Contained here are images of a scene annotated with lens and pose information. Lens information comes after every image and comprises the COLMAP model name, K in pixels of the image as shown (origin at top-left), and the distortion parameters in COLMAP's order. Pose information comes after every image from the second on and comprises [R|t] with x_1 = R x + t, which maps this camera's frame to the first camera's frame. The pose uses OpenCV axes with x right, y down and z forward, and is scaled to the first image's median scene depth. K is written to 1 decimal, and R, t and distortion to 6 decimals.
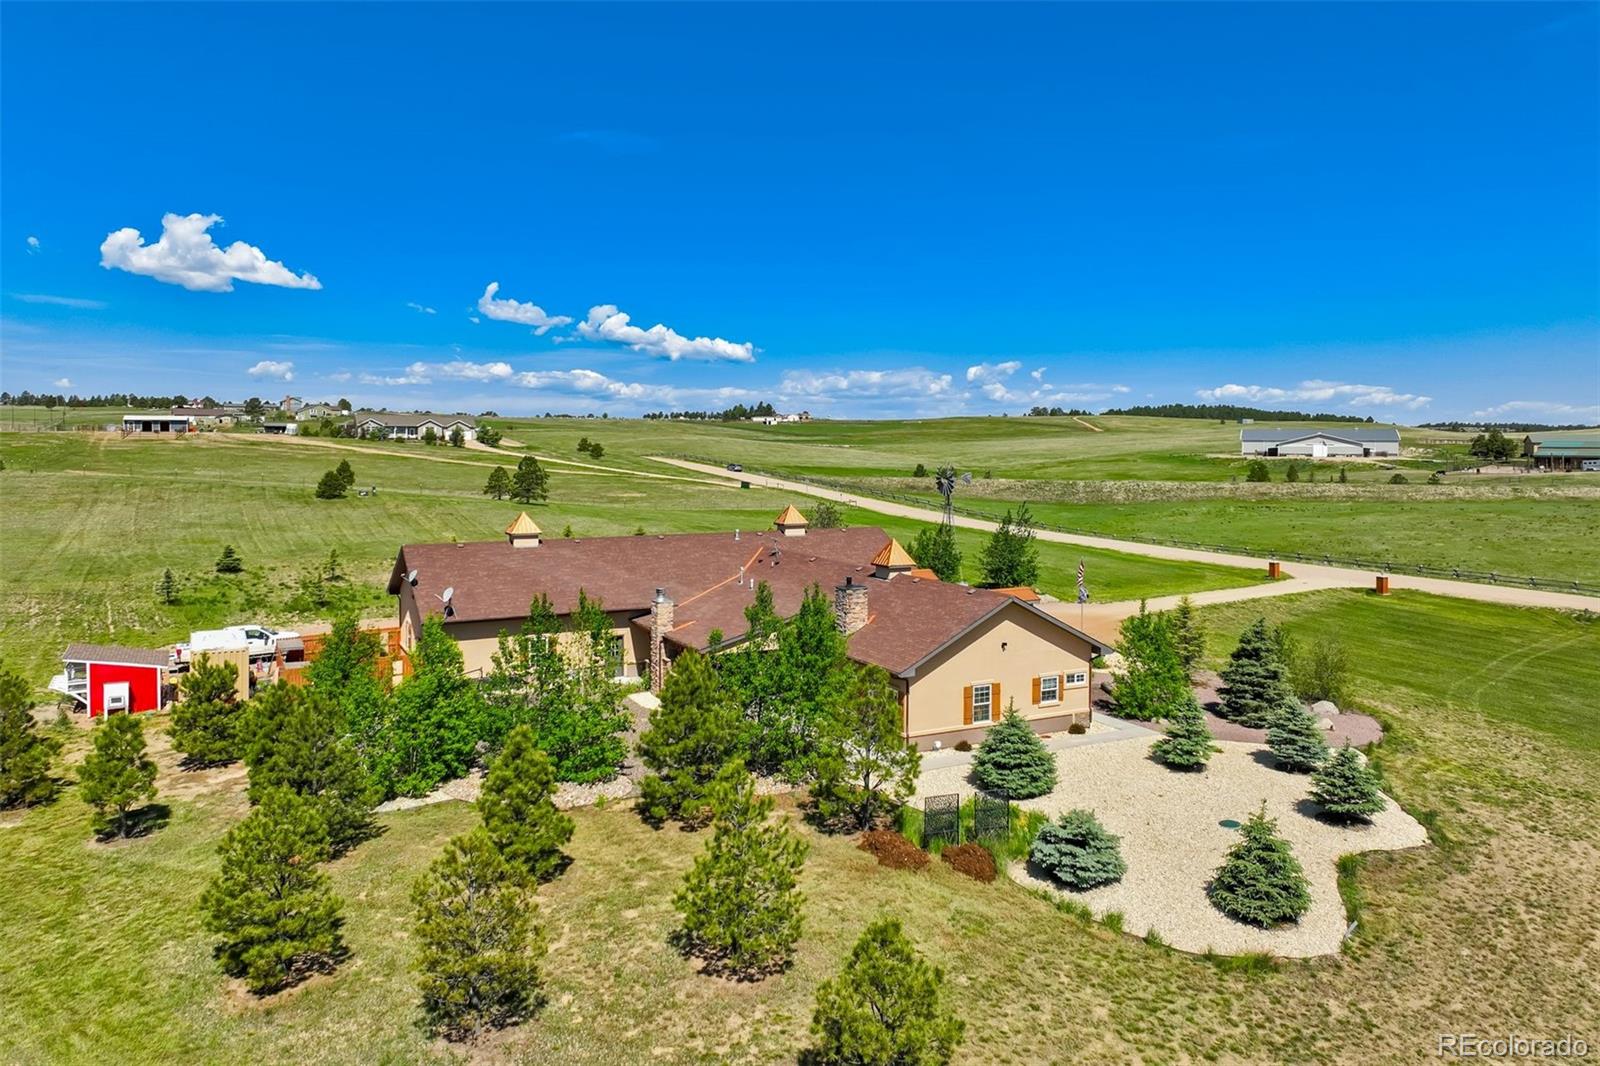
lens RADIAL K [[1123.3, 0, 801.1], [0, 1123.3, 469.6], [0, 0, 1]] dist [0.004166, 0.008078]
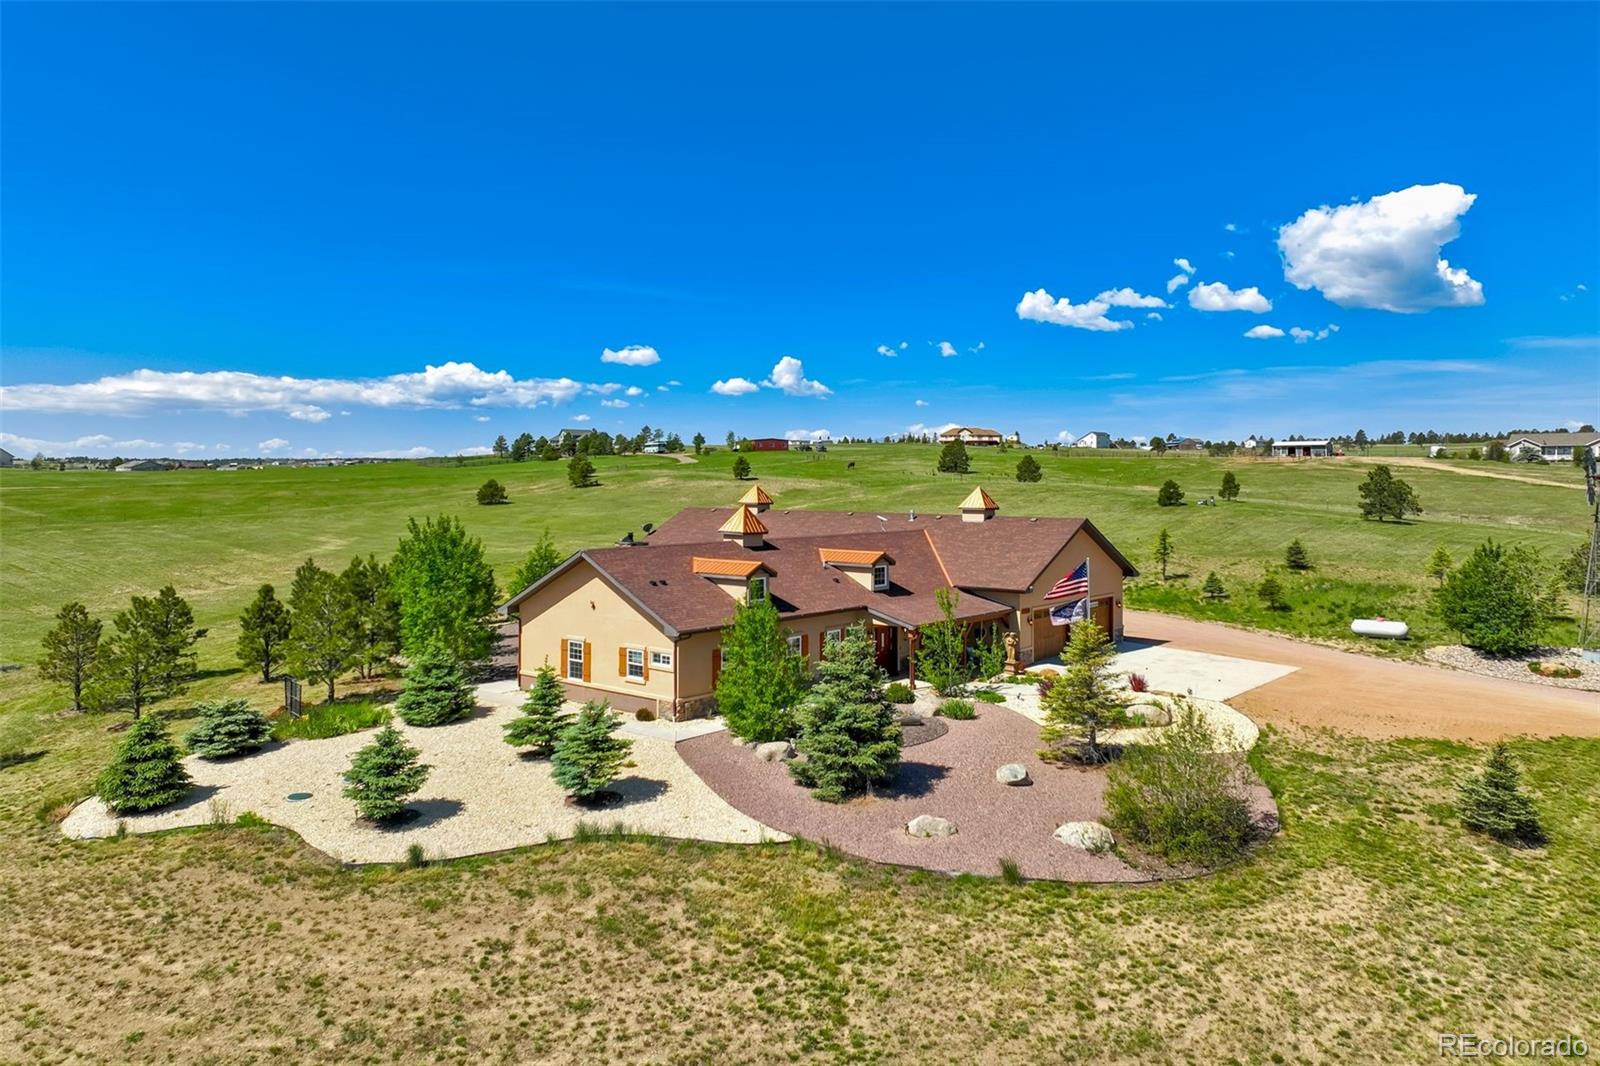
lens RADIAL K [[1123.3, 0, 801.1], [0, 1123.3, 469.6], [0, 0, 1]] dist [0.004166, 0.008078]
pose [[0.387151, -0.007731, -0.921984, 1.098725], [-0.025670, 0.999487, -0.019160, 0.055994], [0.921659, 0.031086, 0.386754, 0.777394]]
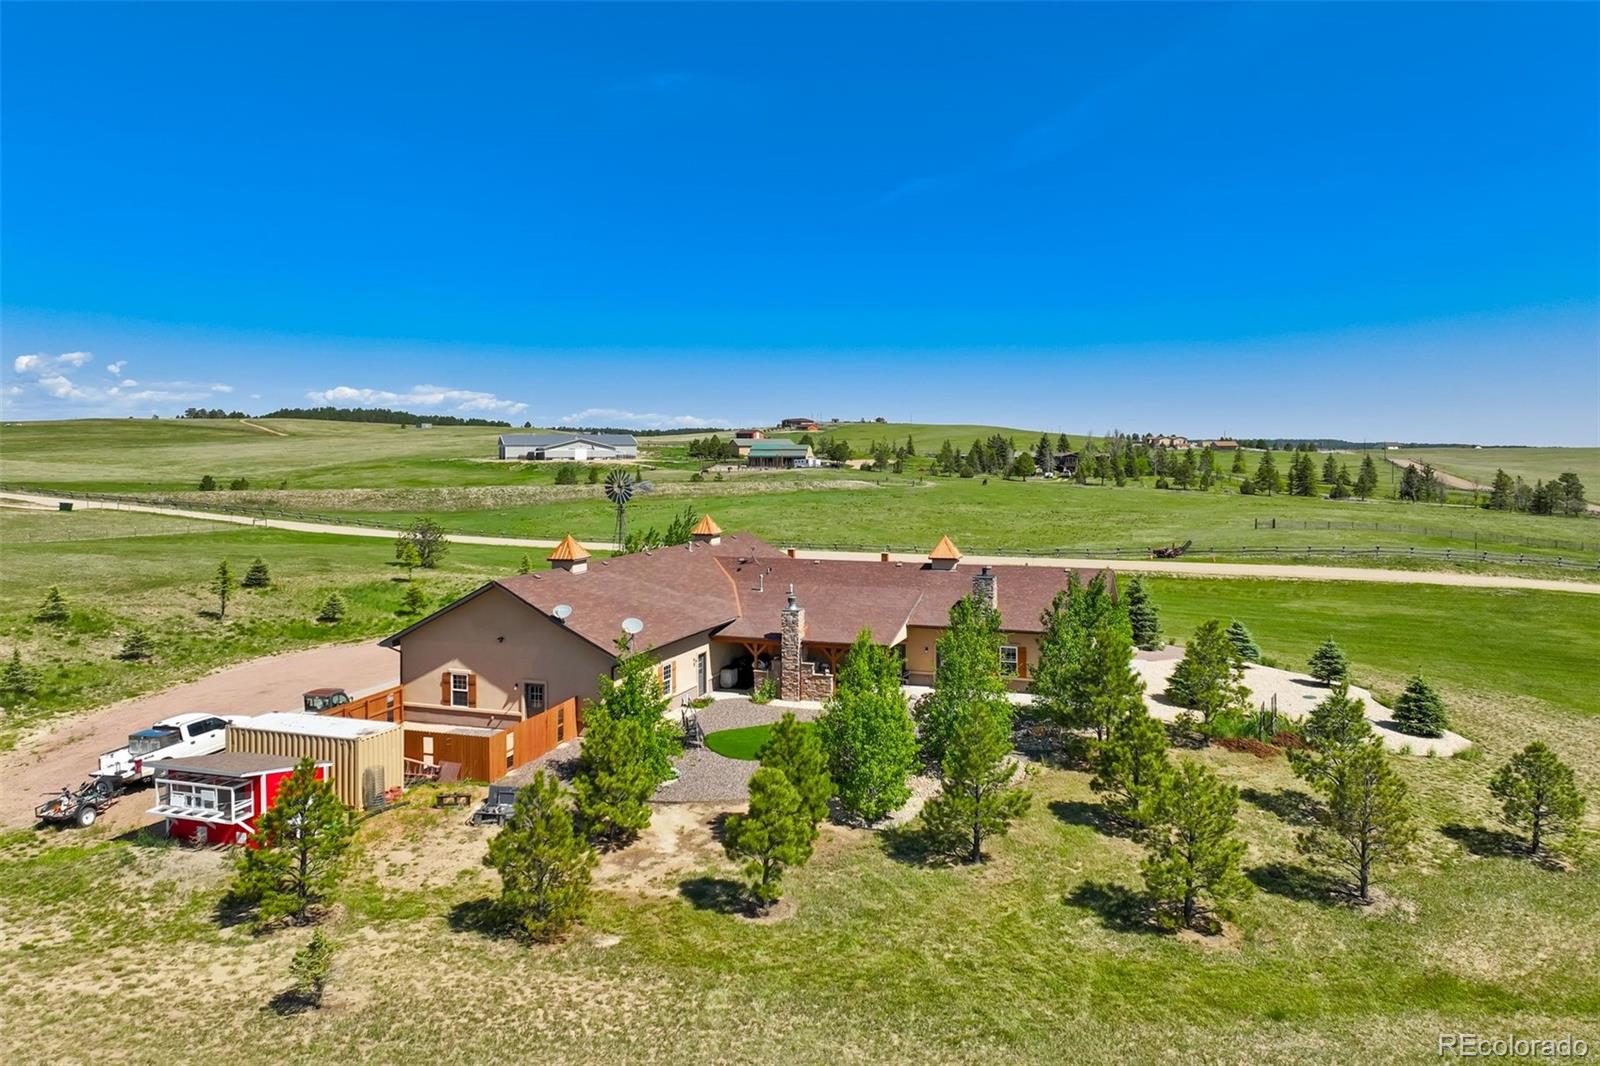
lens RADIAL K [[1136.3, 0, 800.0], [0, 1136.3, 533.0], [0, 0, 1]] dist [0.008875, 0.004598]
pose [[0.735841, -0.058914, 0.674586, -0.949631], [0.023837, 0.997844, 0.061144, -0.020252], [-0.676734, -0.028912, 0.735659, 0.260750]]
